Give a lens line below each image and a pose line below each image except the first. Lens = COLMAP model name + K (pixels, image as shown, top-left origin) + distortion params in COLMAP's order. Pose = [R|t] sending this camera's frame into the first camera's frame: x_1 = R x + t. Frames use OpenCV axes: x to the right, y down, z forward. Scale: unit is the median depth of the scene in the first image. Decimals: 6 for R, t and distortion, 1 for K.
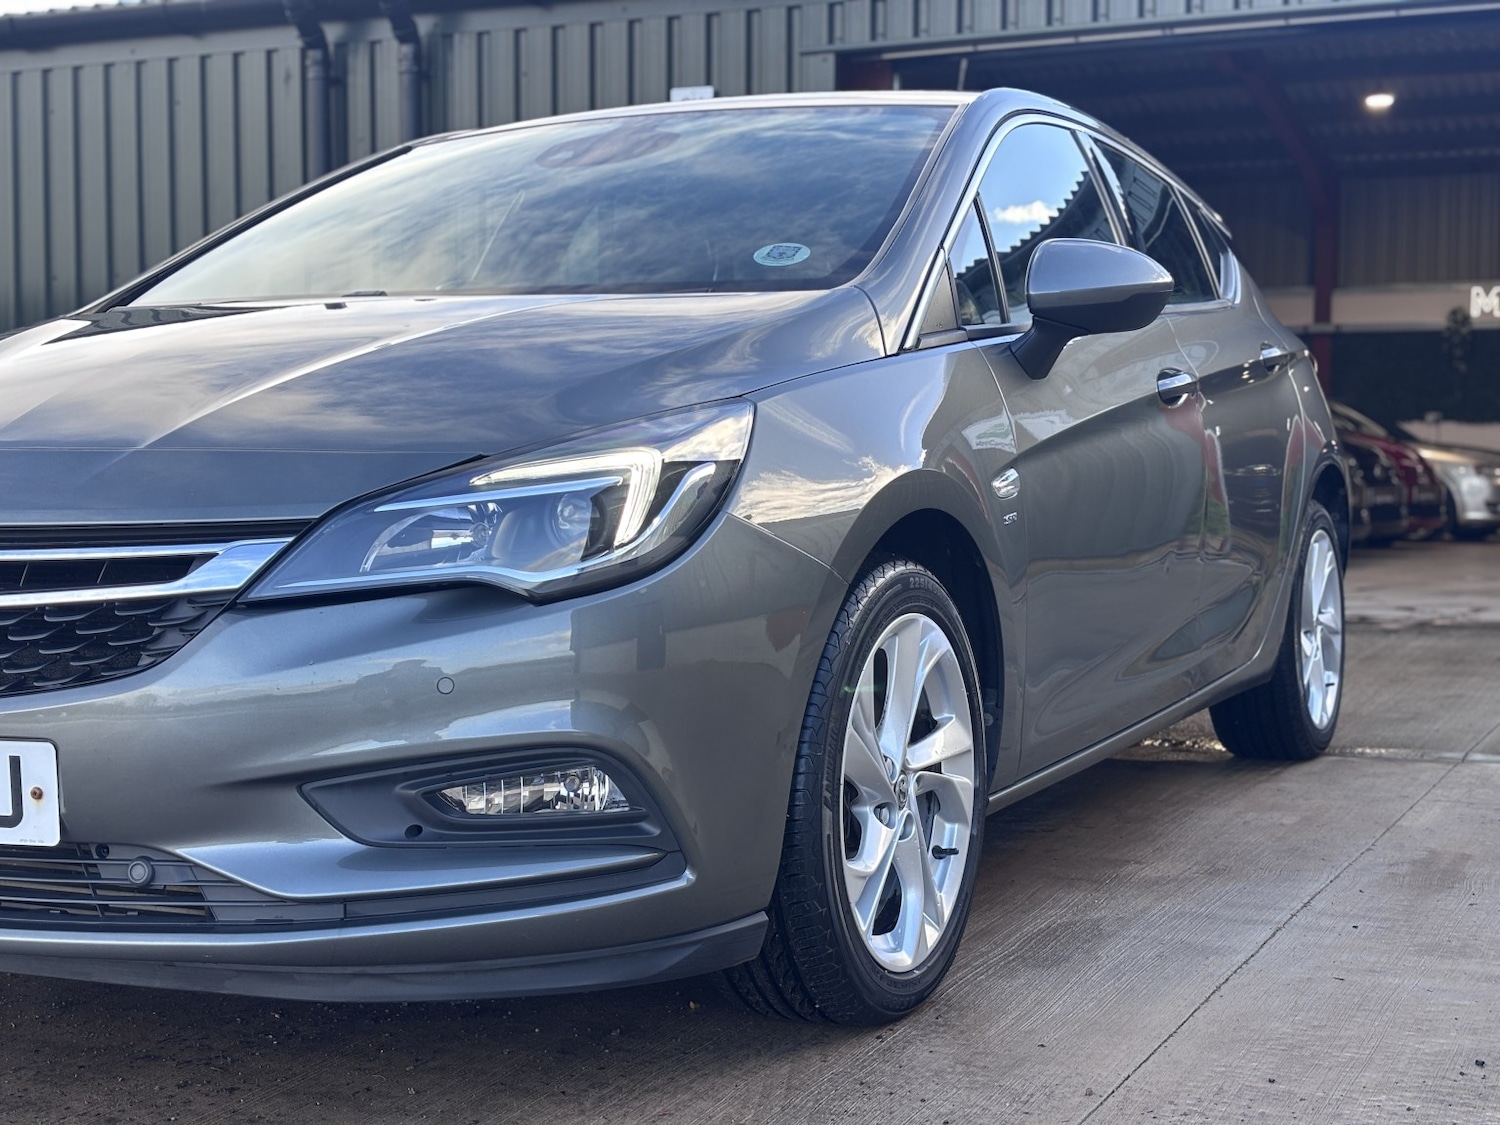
lens RADIAL K [[2262.5, 0, 750.0], [0, 2262.5, 562.5], [0, 0, 1]] dist [0.251594, -0.939687]
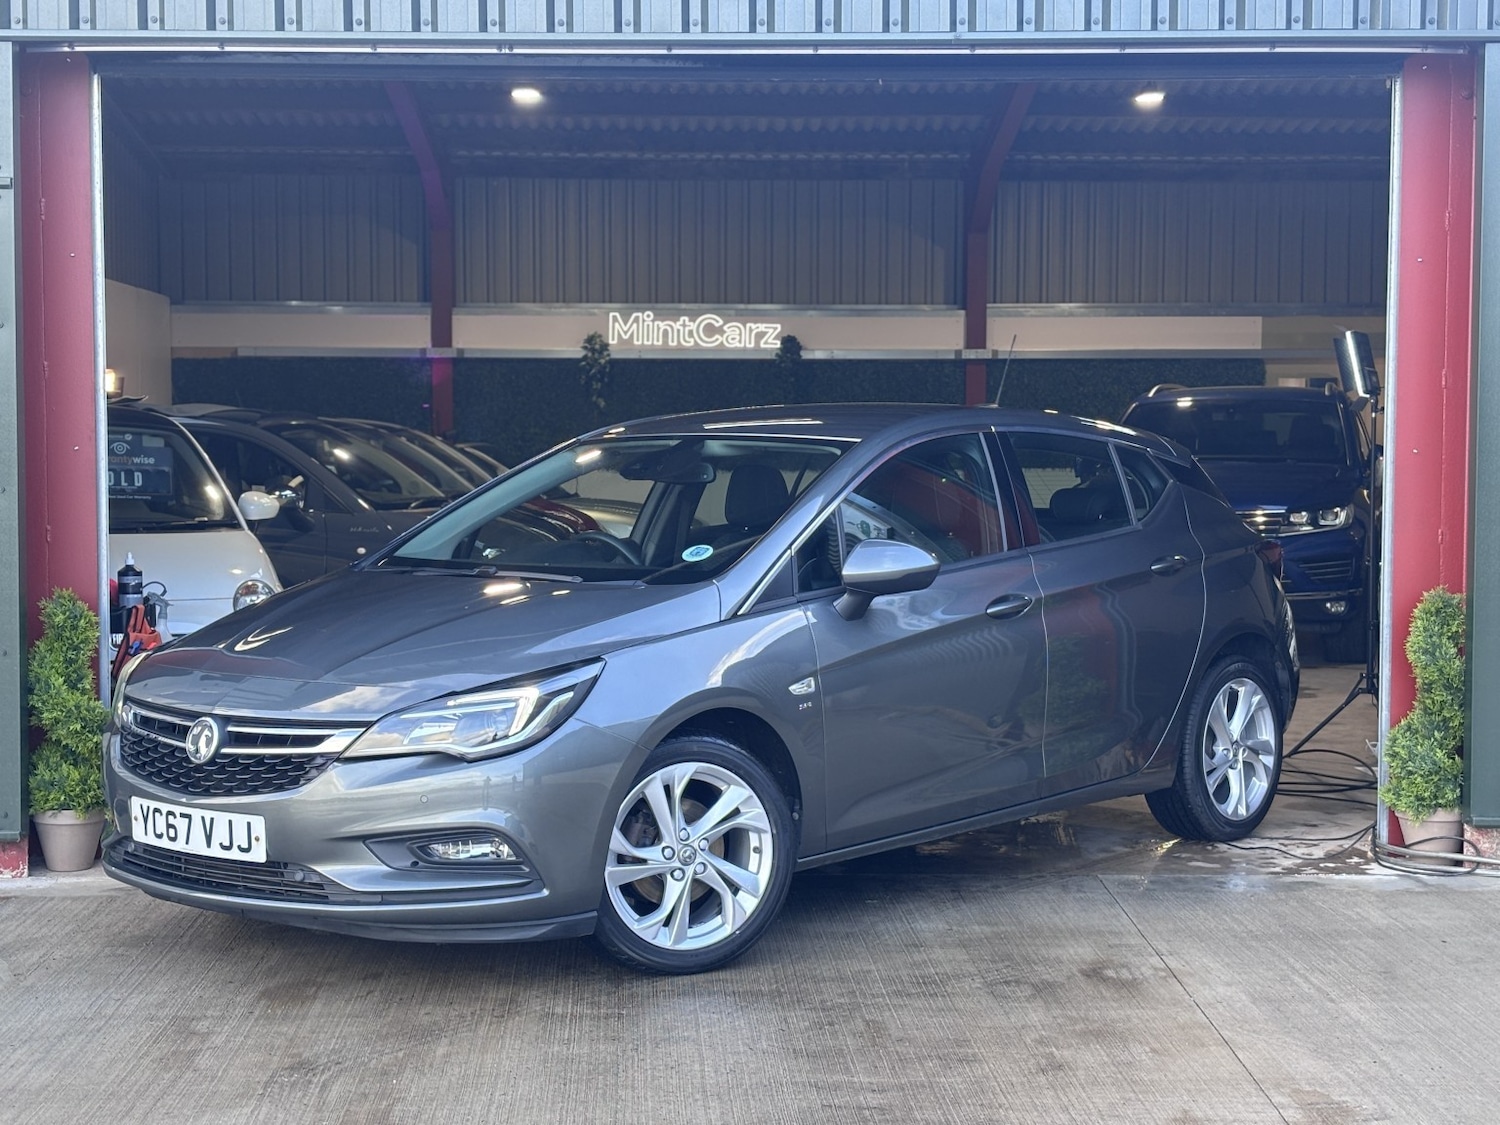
lens RADIAL K [[2503.8, 0, 747.9], [0, 2503.8, 587.1], [0, 0, 1]] dist [0.302275, -1.193592]
pose [[0.964266, 0.023042, -0.263931, 0.751520], [-0.019870, 0.999695, 0.014684, -0.179843], [0.264189, -0.008915, 0.964430, -1.185036]]
